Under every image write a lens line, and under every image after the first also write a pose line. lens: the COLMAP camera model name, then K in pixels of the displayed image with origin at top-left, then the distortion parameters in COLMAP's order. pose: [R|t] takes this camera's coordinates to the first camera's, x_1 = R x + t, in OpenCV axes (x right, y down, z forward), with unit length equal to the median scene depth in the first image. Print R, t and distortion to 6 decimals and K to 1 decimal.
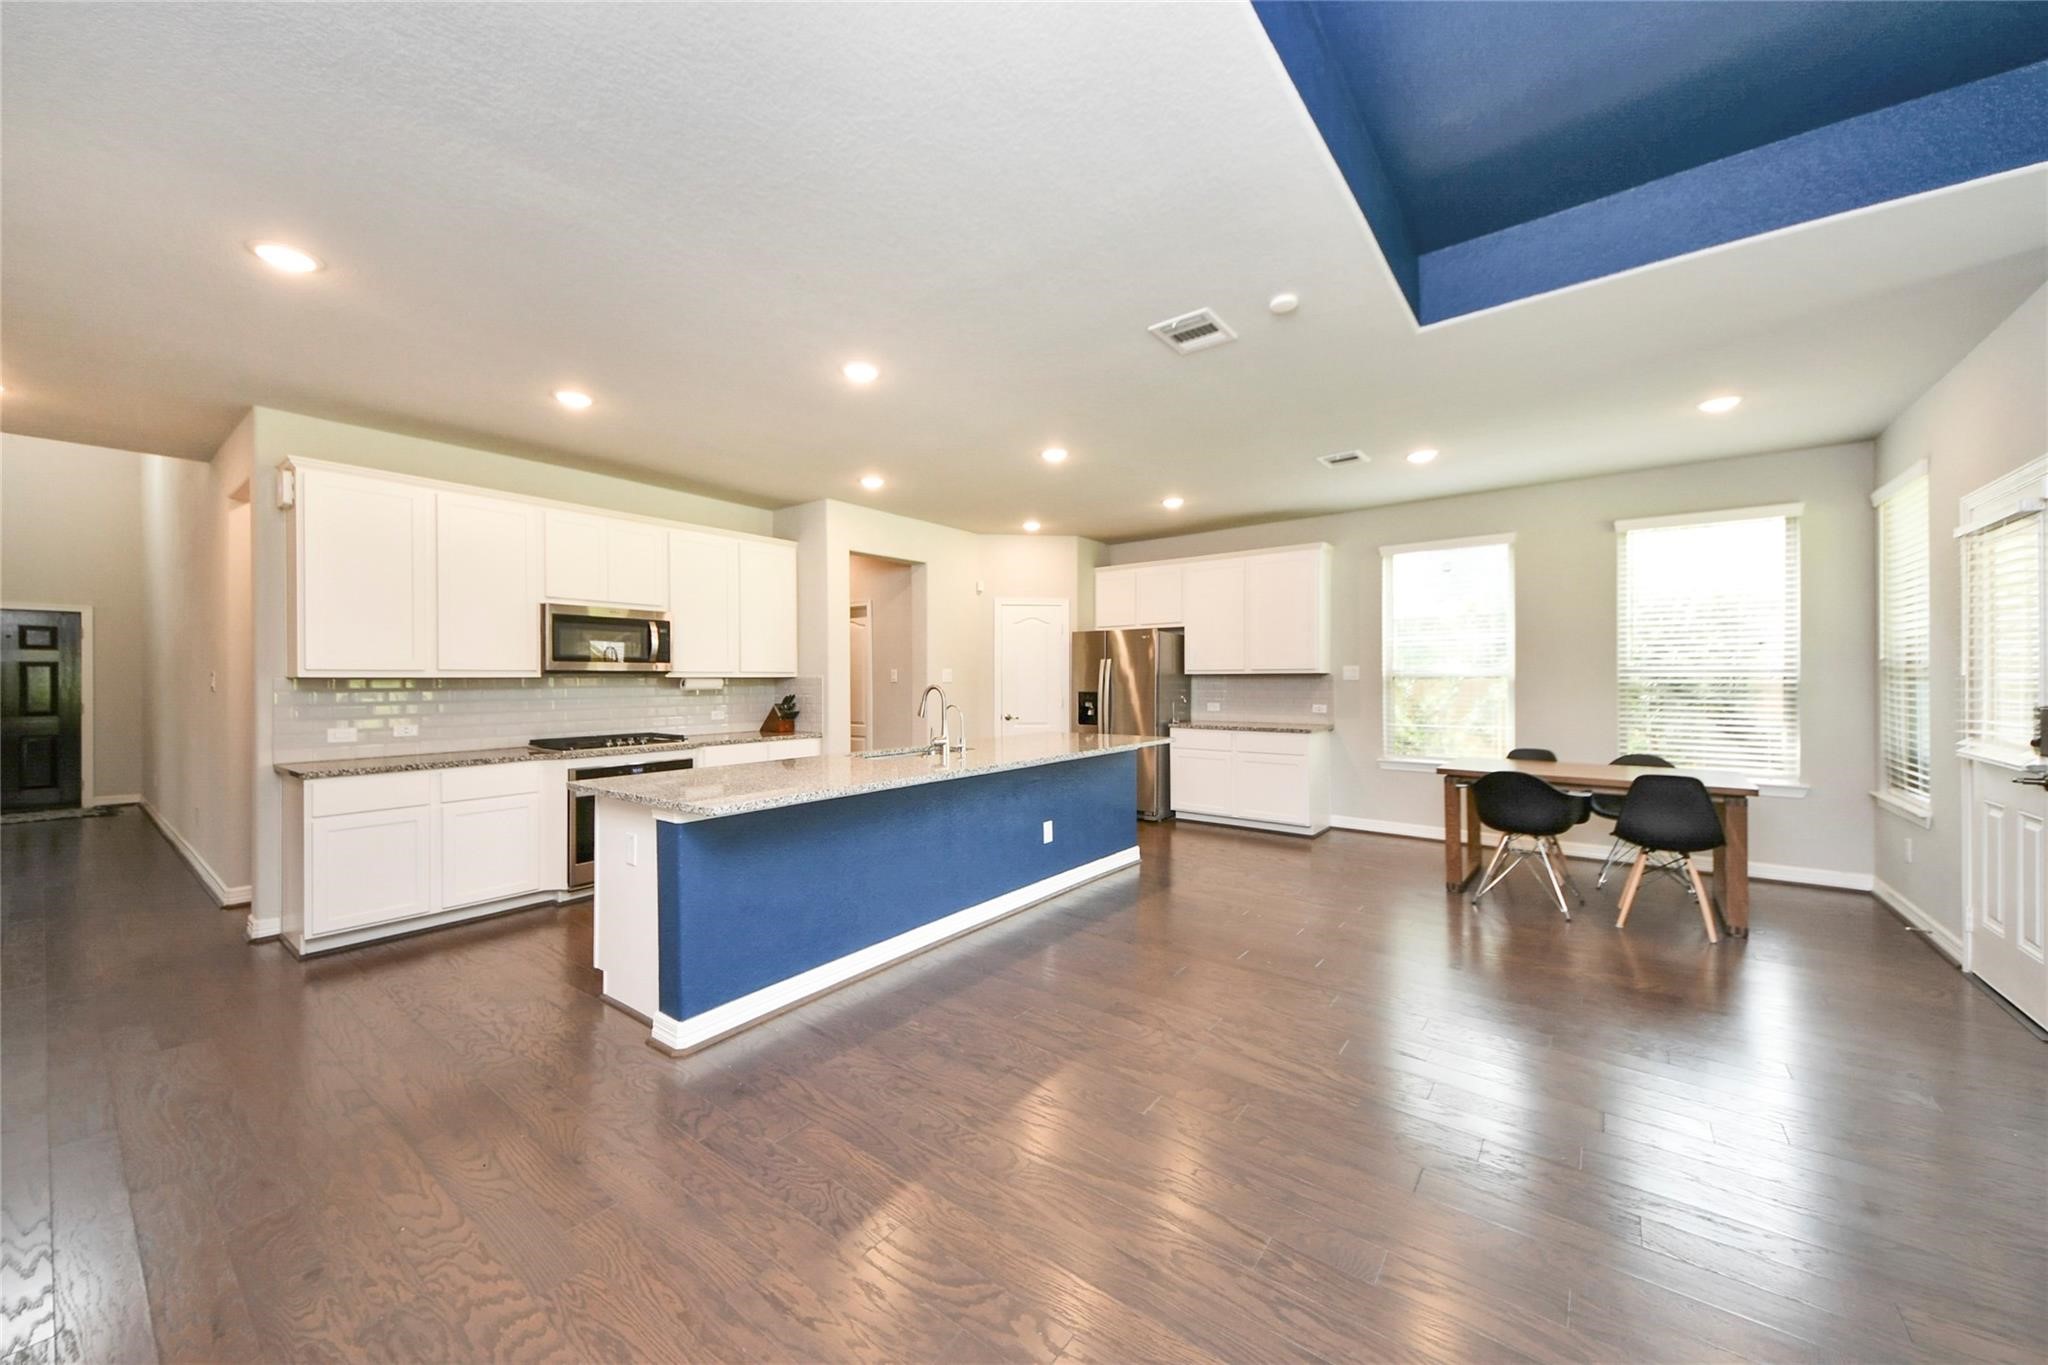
lens RADIAL K [[731.0, 0, 1015.1], [0, 731.0, 685.1], [0, 0, 1]] dist [0.042122, -0.000161]
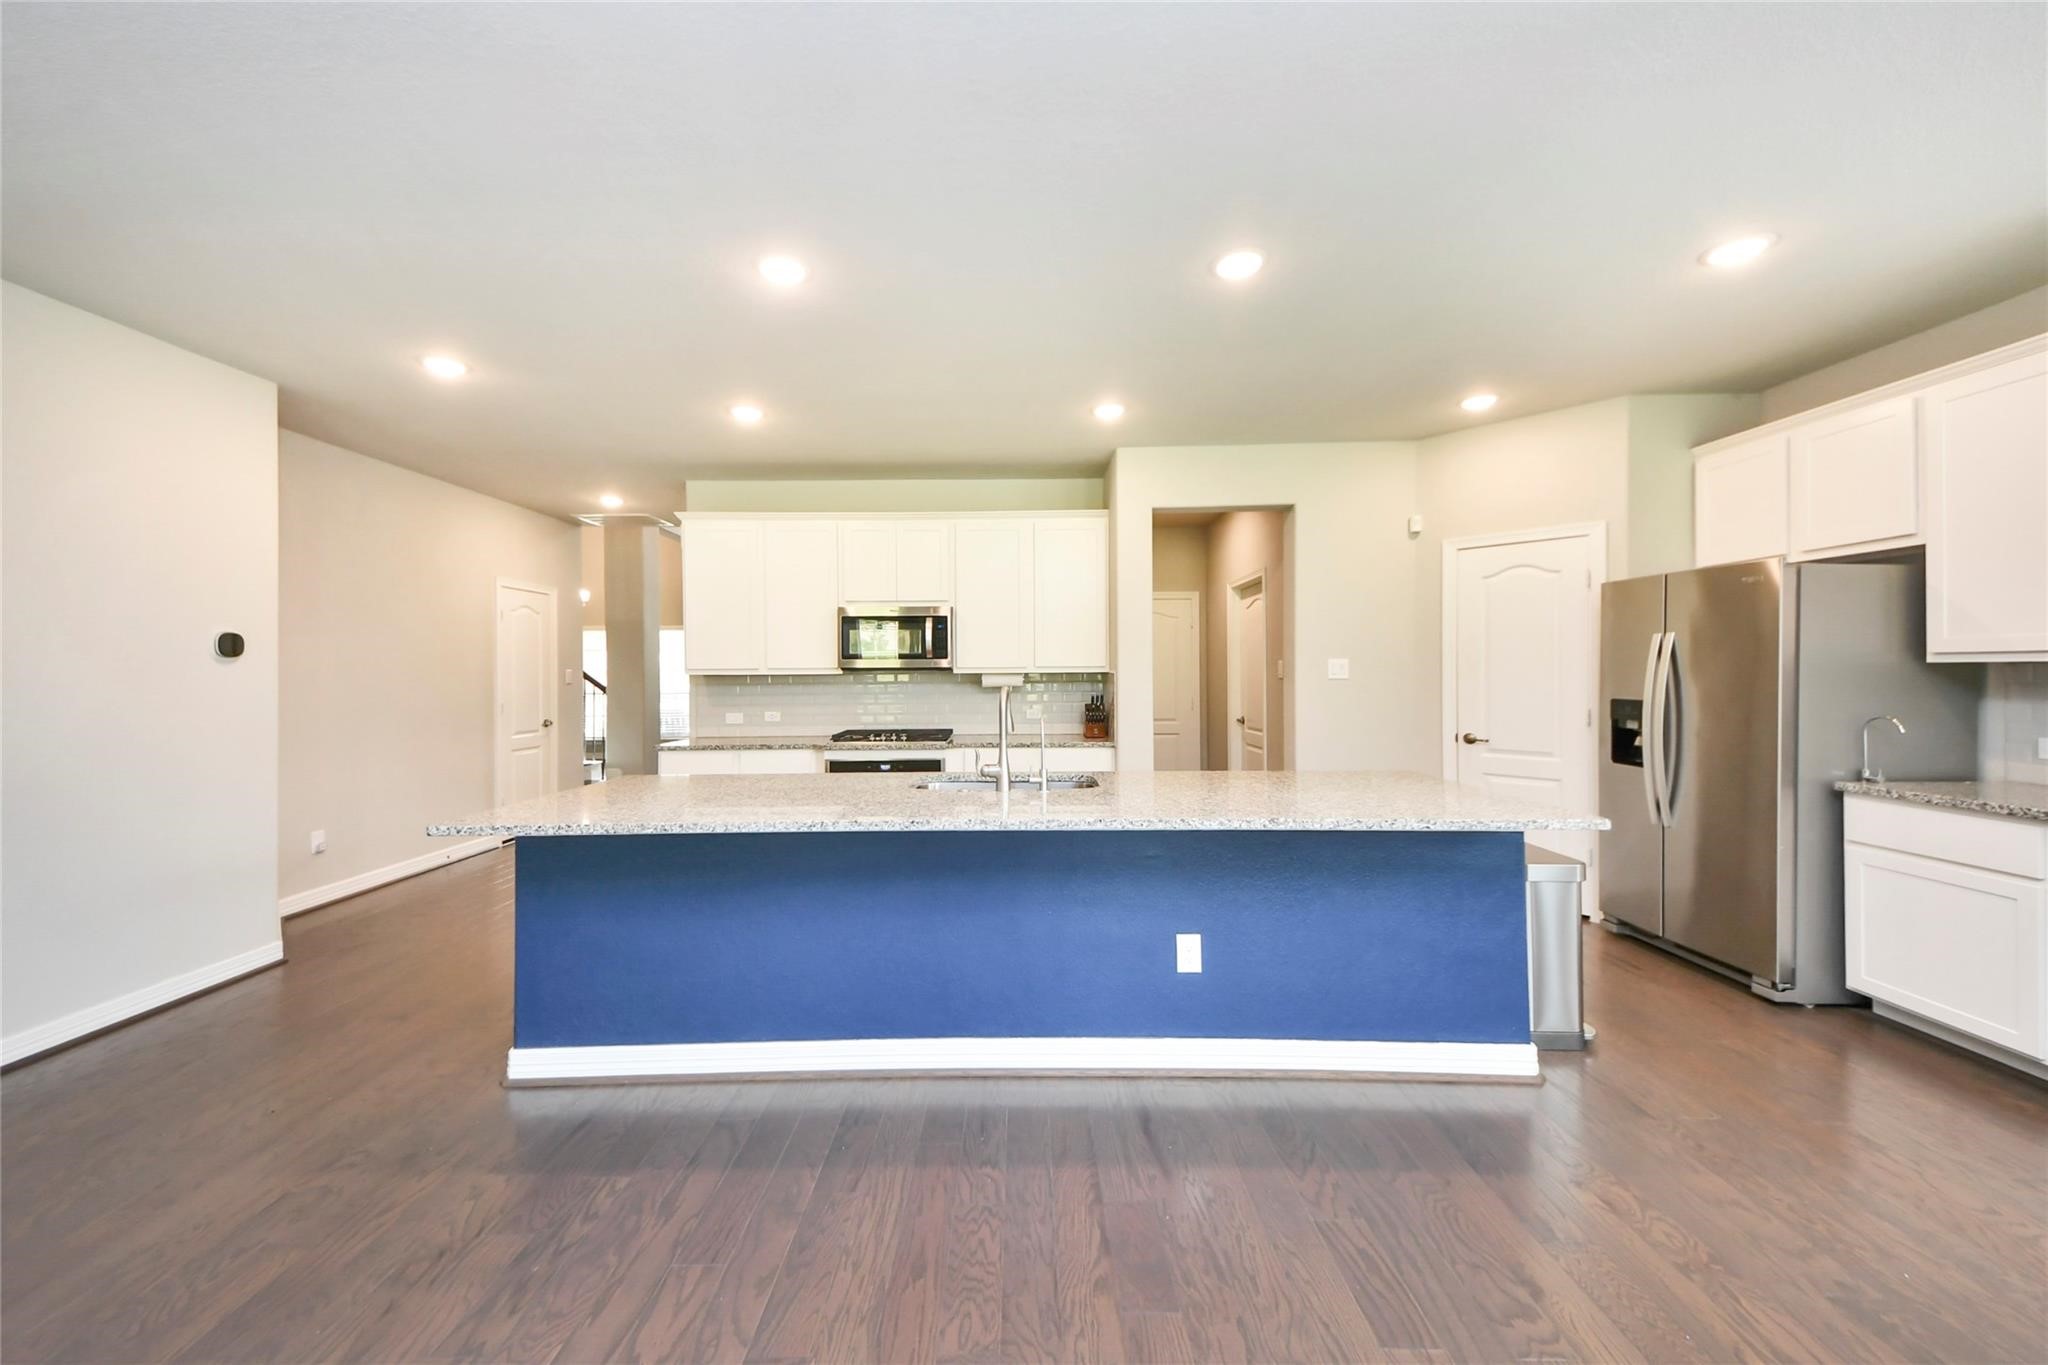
lens RADIAL K [[746.9, 0, 1025.9], [0, 746.9, 674.4], [0, 0, 1]] dist [0.045831, -0.017140]
pose [[0.608324, -0.000202, -0.793689, 0.388498], [-0.002958, 0.999992, -0.002521, -0.007885], [0.793683, 0.003881, 0.608319, 0.511419]]
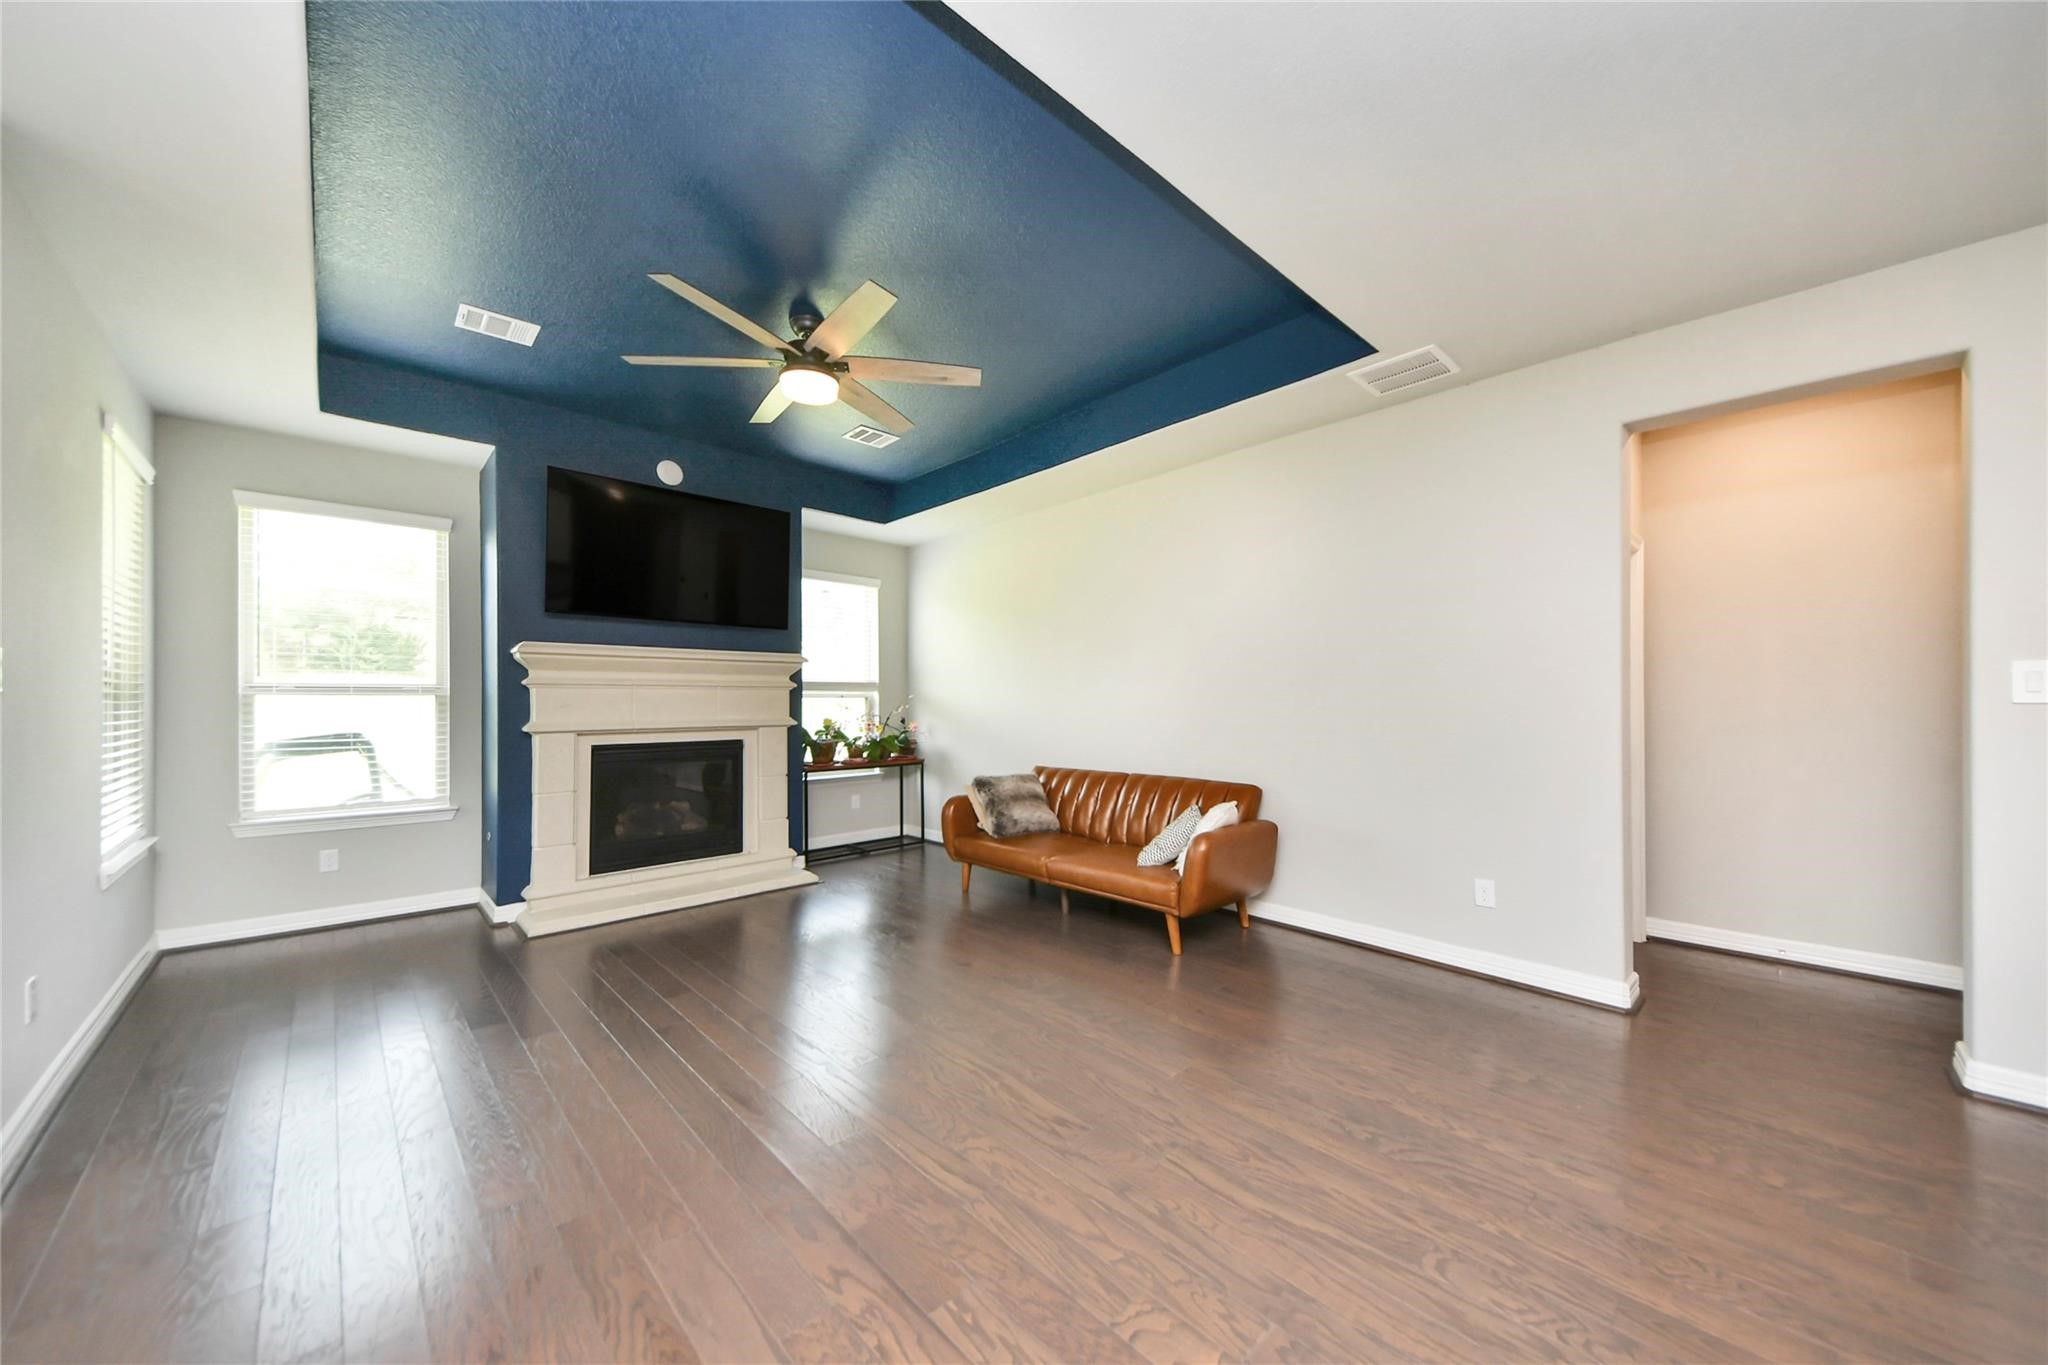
lens RADIAL K [[734.6, 0, 1028.5], [0, 734.6, 701.9], [0, 0, 1]] dist [0.057906, -0.000076]
pose [[-0.988909, 0.005237, 0.148434, 0.134294], [0.006425, 0.999951, 0.007528, 0.003187], [-0.148387, 0.008399, -0.988894, 0.807805]]
